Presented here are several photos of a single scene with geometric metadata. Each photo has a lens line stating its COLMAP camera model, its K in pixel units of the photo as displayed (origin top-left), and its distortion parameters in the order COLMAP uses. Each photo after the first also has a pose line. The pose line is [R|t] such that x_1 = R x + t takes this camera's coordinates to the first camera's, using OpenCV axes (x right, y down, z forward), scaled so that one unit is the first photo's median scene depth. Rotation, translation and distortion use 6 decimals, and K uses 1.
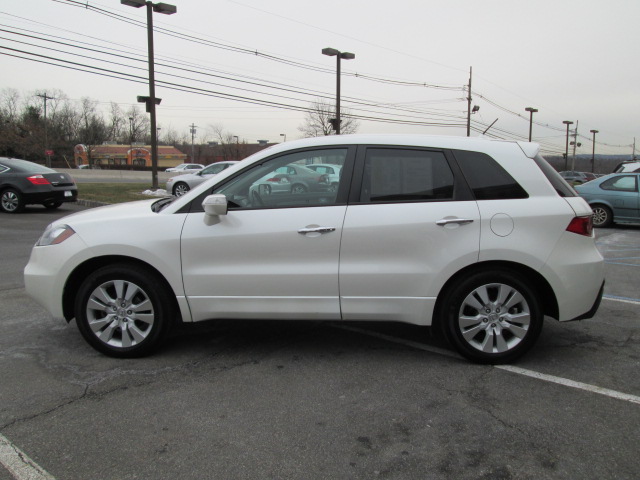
lens RADIAL K [[533.9, 0, 320.0], [0, 533.9, 240.0], [0, 0, 1]] dist [-0.011265, -0.008026]
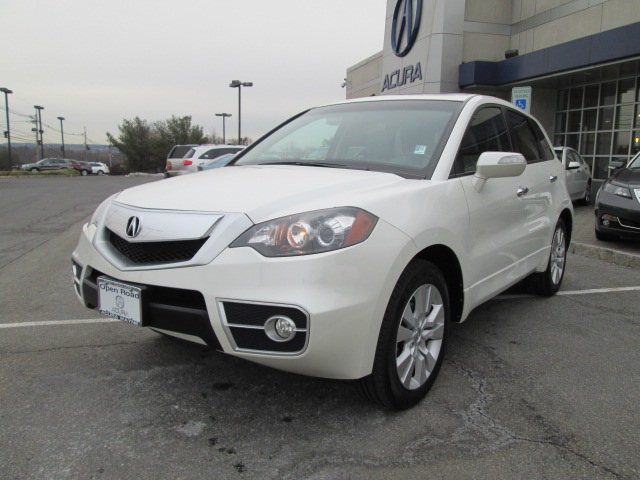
lens RADIAL K [[533.9, 0, 320.0], [0, 533.9, 240.0], [0, 0, 1]] dist [-0.011265, -0.008026]
pose [[0.561422, -0.124220, 0.818153, -0.978821], [0.107873, 0.991219, 0.076473, -0.041587], [-0.820468, 0.045323, 0.569893, 0.737691]]
